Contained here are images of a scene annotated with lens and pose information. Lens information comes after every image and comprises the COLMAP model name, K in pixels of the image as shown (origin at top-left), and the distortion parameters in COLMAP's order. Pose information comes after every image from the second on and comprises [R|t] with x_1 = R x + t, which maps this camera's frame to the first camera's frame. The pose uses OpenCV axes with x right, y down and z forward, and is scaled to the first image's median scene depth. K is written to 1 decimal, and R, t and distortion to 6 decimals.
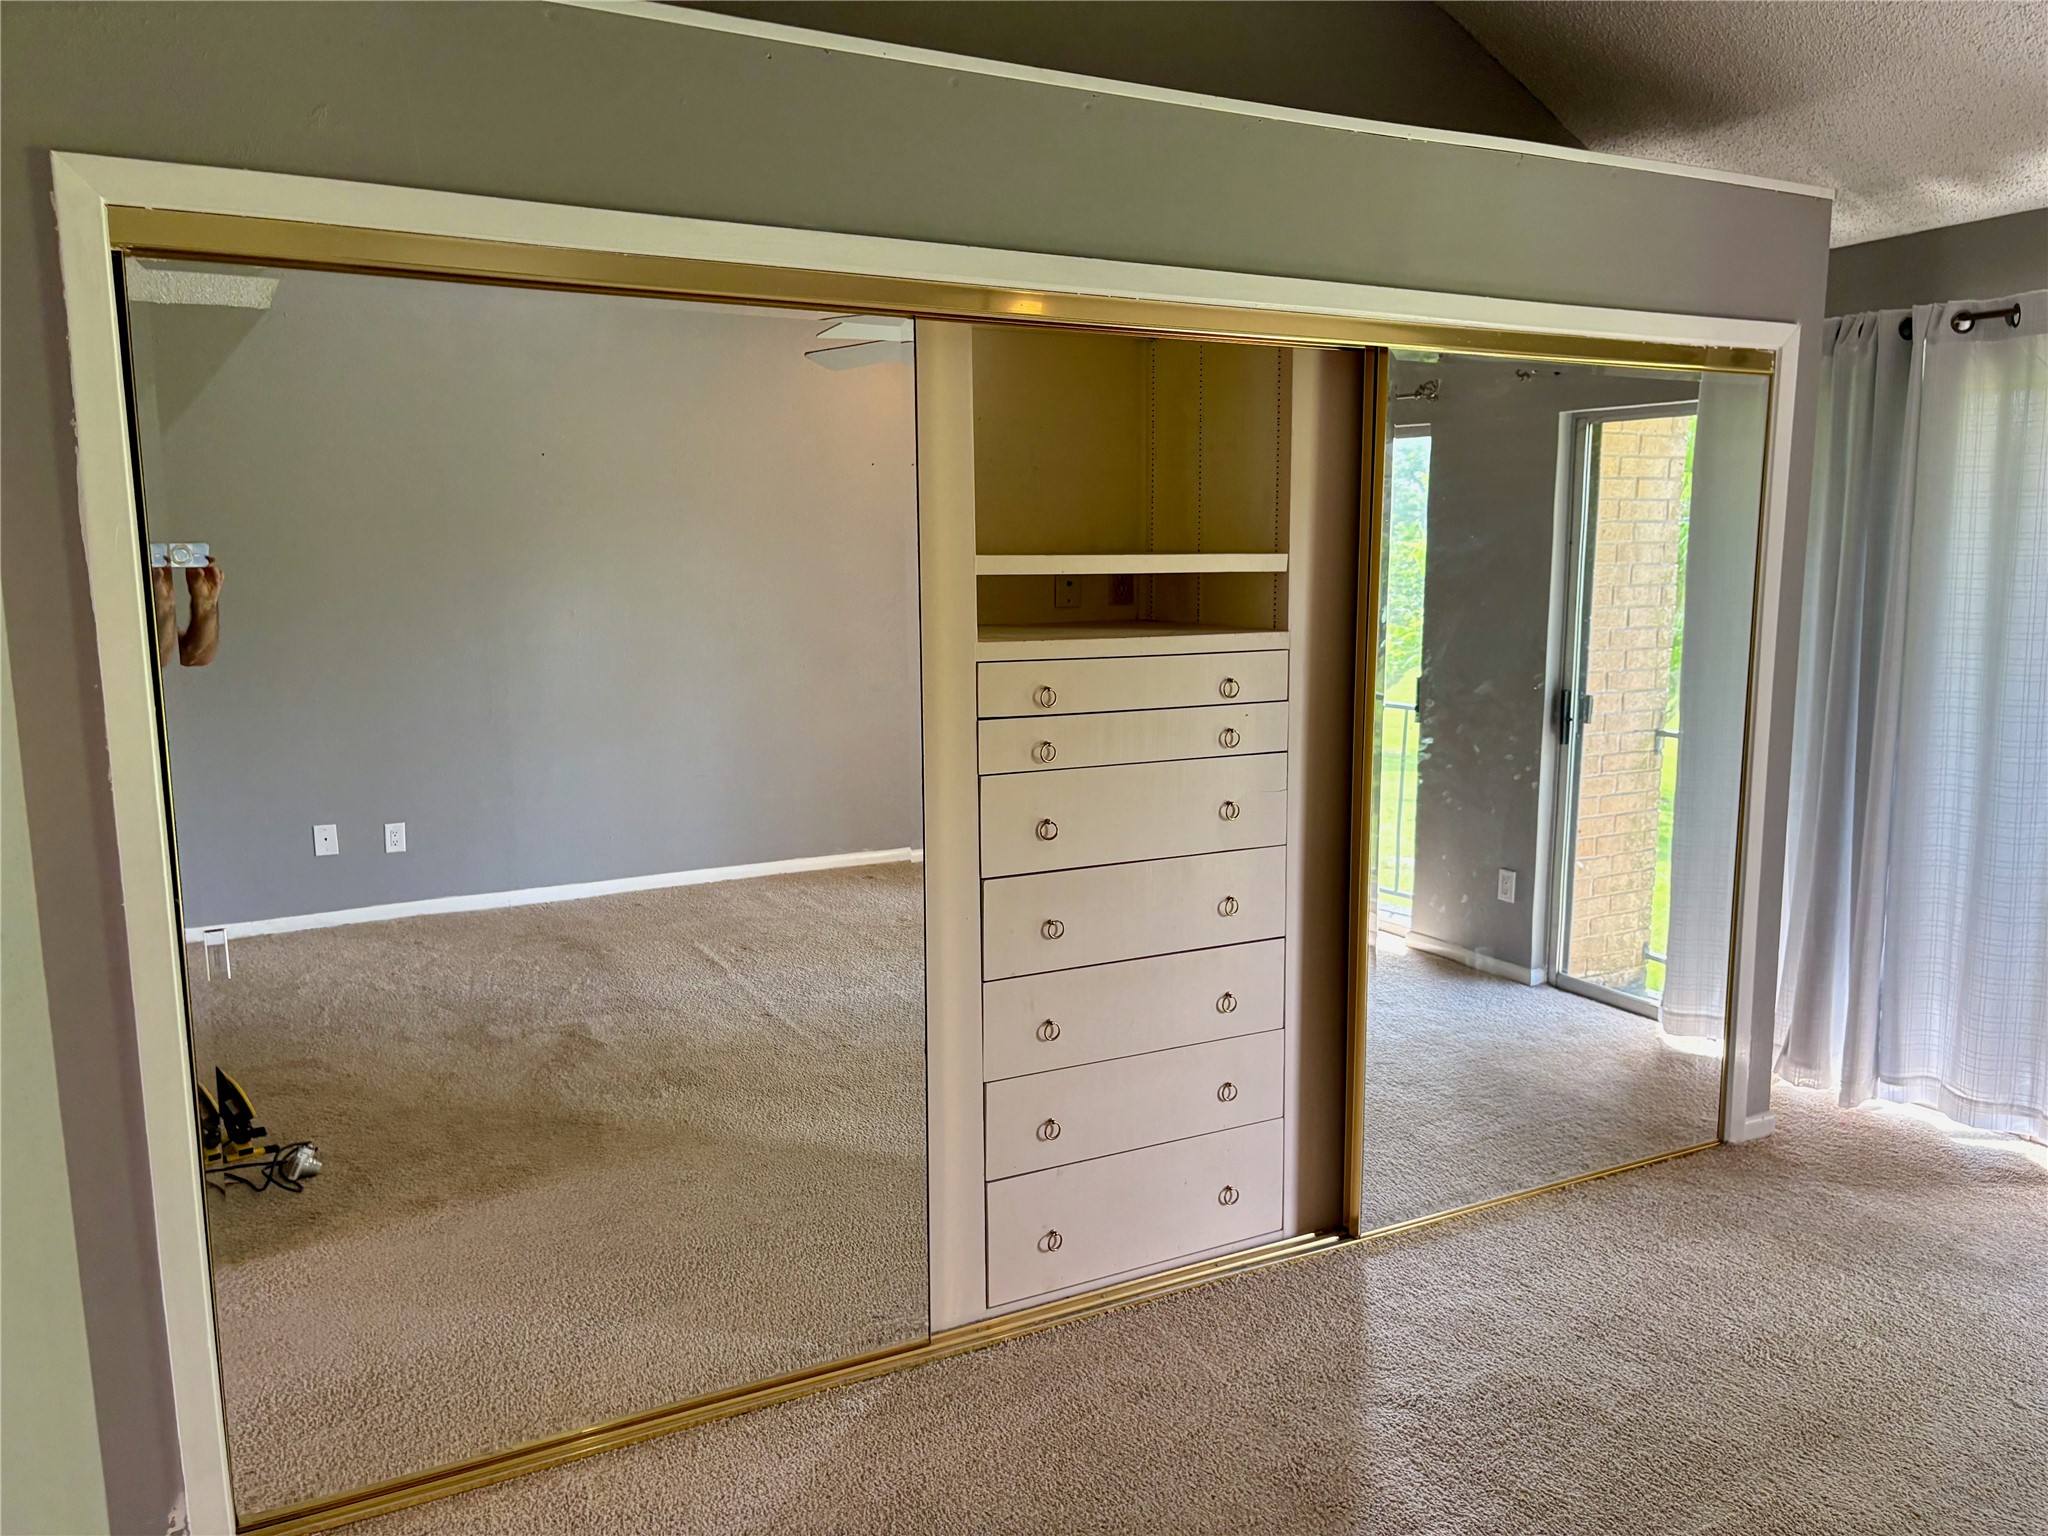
lens RADIAL K [[1533.3, 0, 1018.0], [0, 1533.3, 776.3], [0, 0, 1]] dist [0.007572, -0.008110]
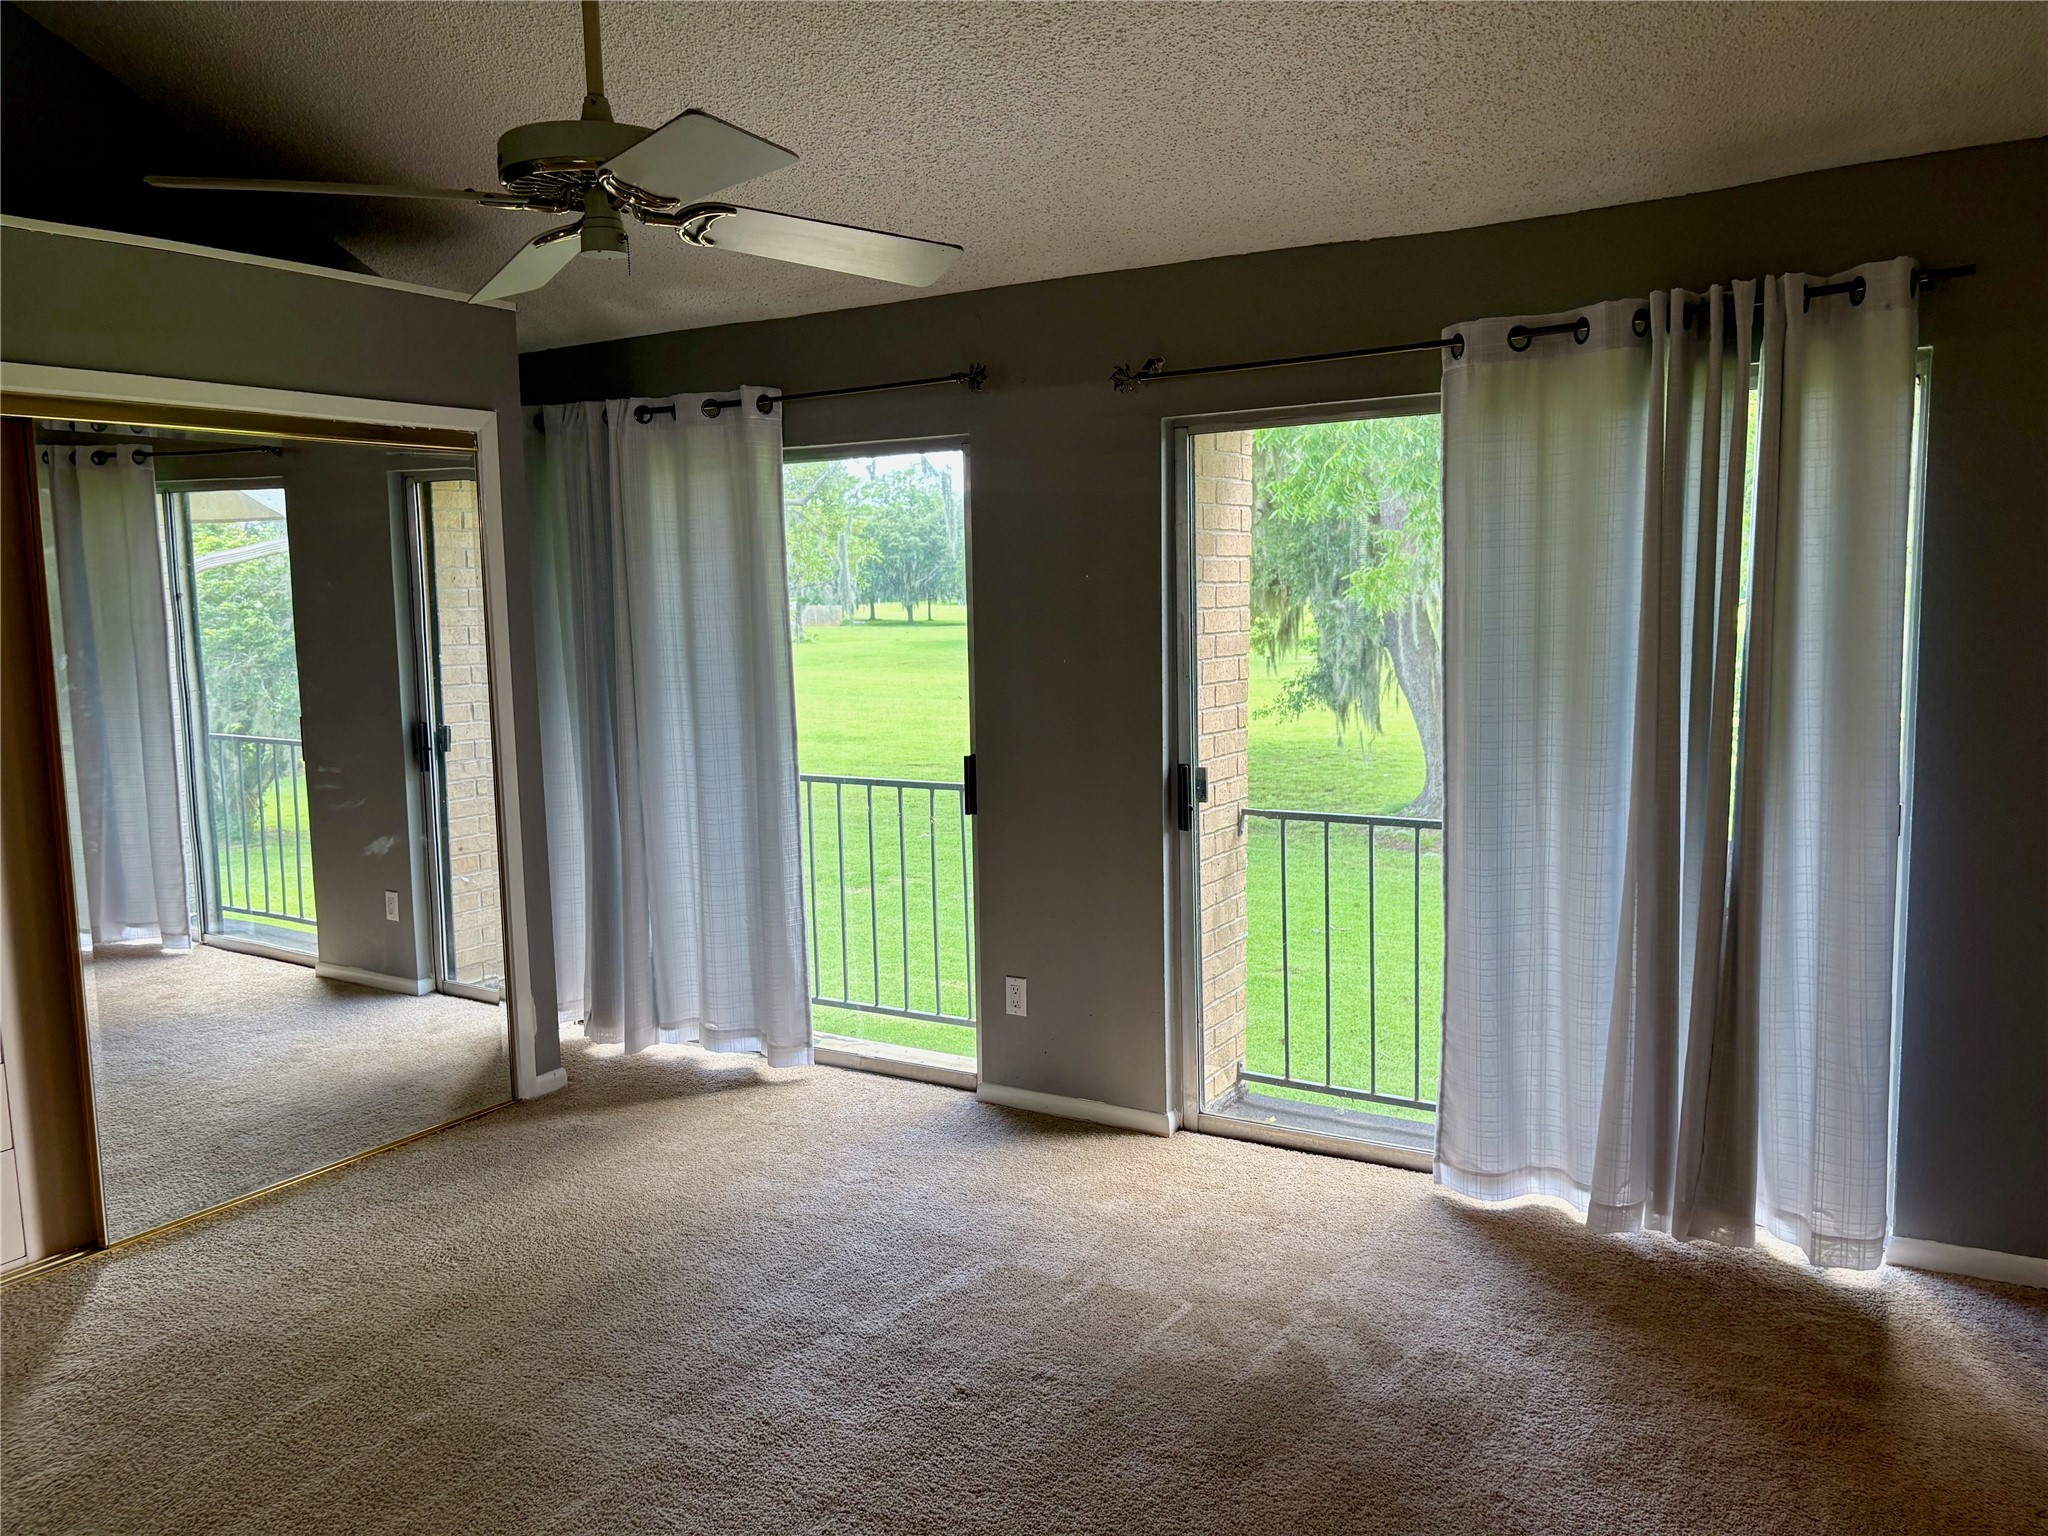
lens RADIAL K [[1533.3, 0, 1024.3], [0, 1533.3, 760.0], [0, 0, 1]] dist [0.007572, -0.008110]
pose [[0.854431, -0.064928, 0.515492, 0.201779], [0.083066, 0.996470, -0.012174, 0.025857], [-0.512882, 0.053222, 0.856808, -0.212750]]
